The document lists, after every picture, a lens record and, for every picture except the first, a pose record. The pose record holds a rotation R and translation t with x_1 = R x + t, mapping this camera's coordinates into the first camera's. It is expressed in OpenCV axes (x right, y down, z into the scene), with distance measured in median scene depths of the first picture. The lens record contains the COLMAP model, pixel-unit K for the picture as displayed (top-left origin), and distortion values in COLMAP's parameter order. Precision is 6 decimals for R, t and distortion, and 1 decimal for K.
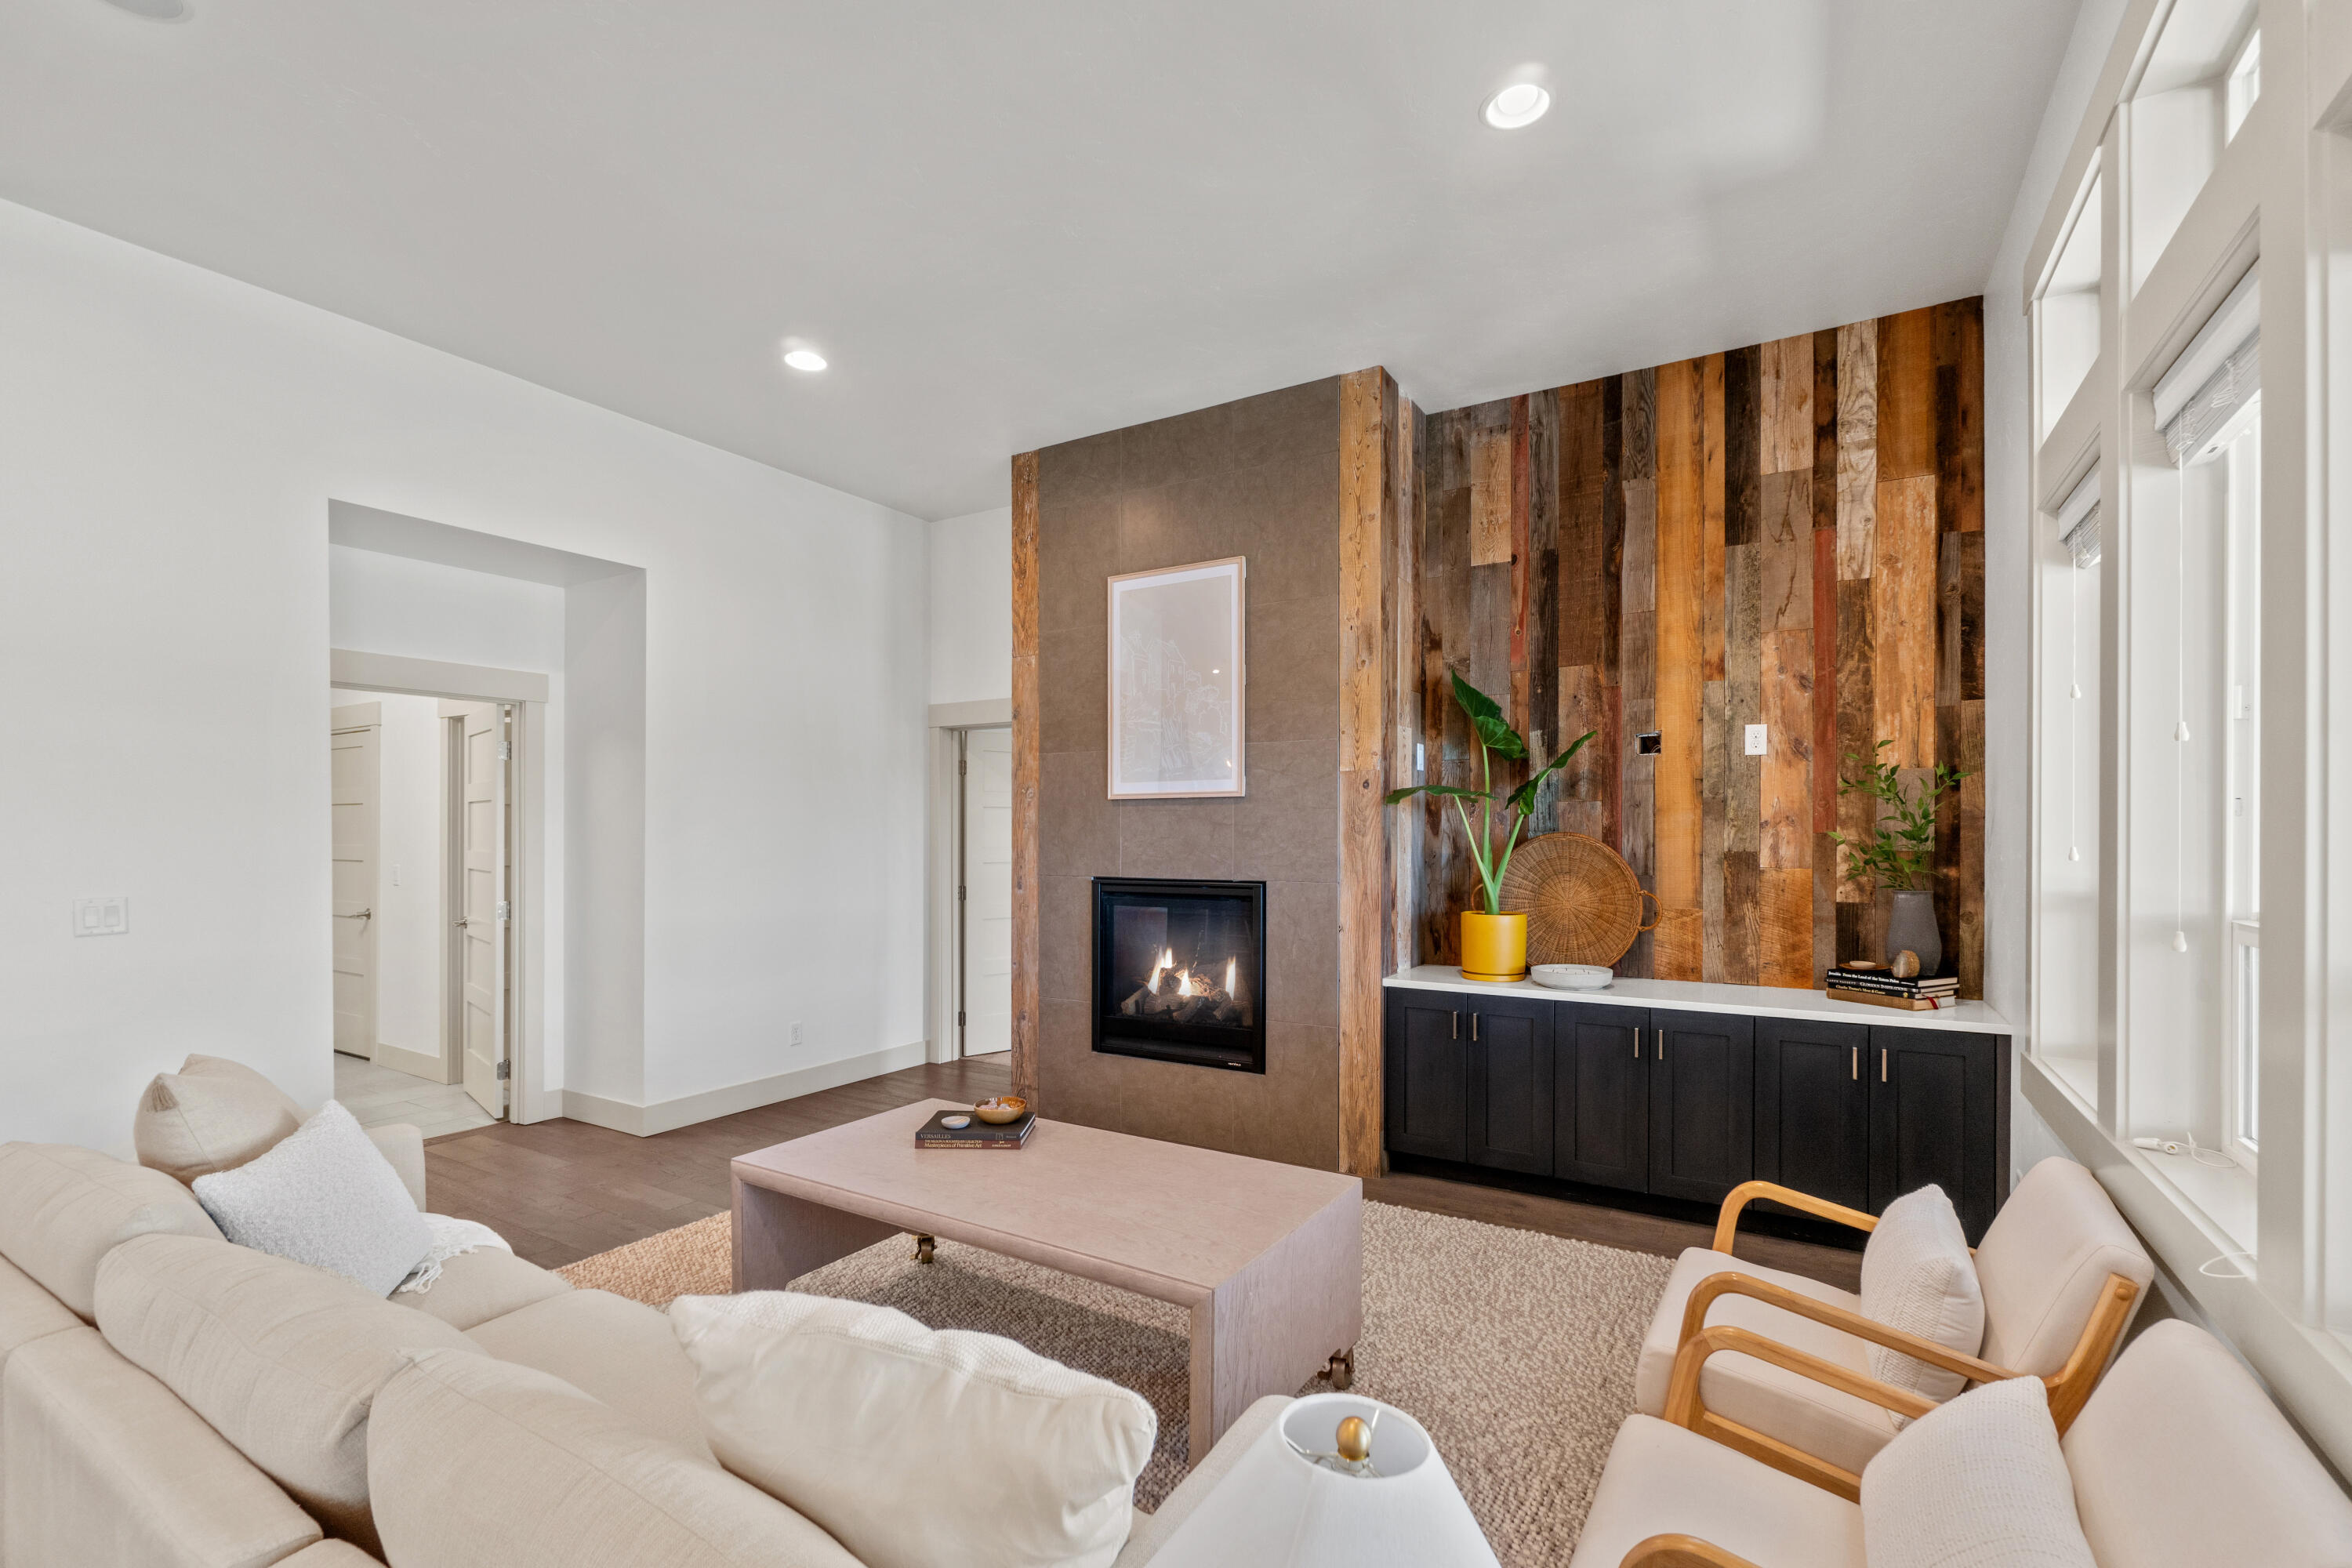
lens RADIAL K [[1025.8, 0, 1183.7], [0, 1025.8, 835.2], [0, 0, 1]] dist [-0.003603, -0.000169]
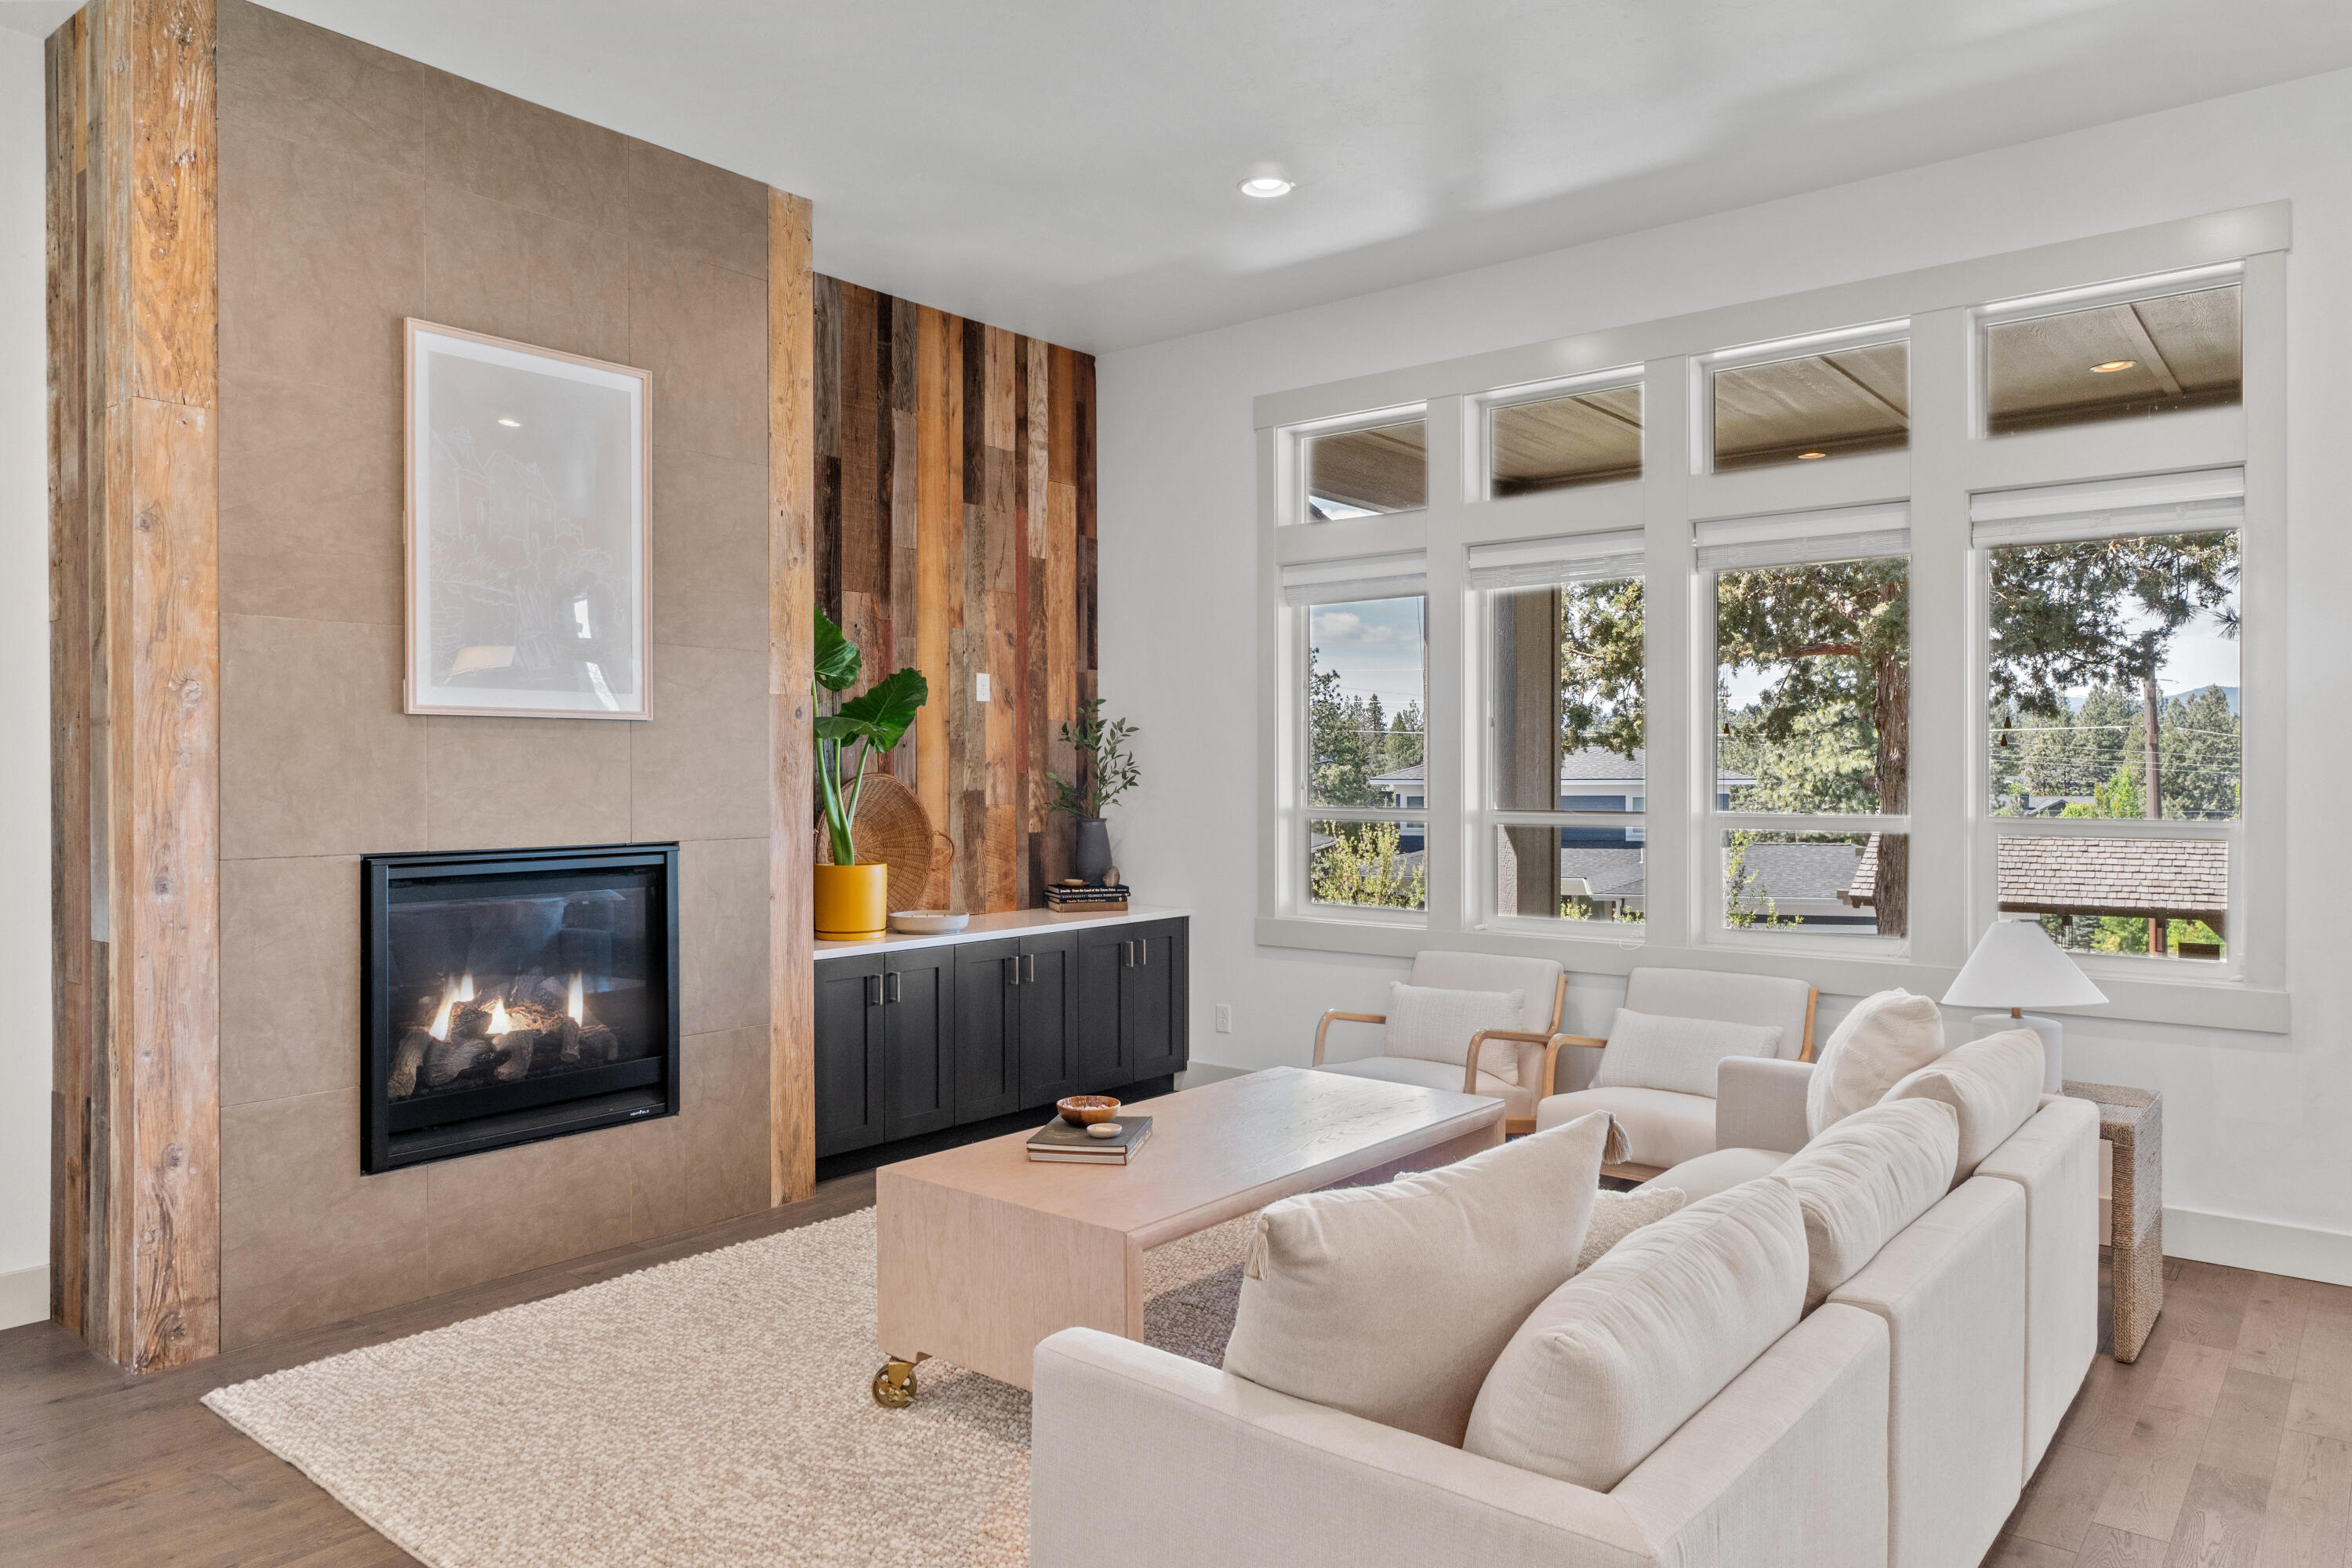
lens RADIAL K [[1538.7, 0, 1176.0], [0, 1538.7, 784.0], [0, 0, 1]] dist [0.002012, 0.001660]
pose [[0.144917, -0.006355, 0.989423, -1.001871], [0.005116, 0.999971, 0.005674, 0.000931], [-0.989431, 0.004240, 0.144945, 0.547891]]
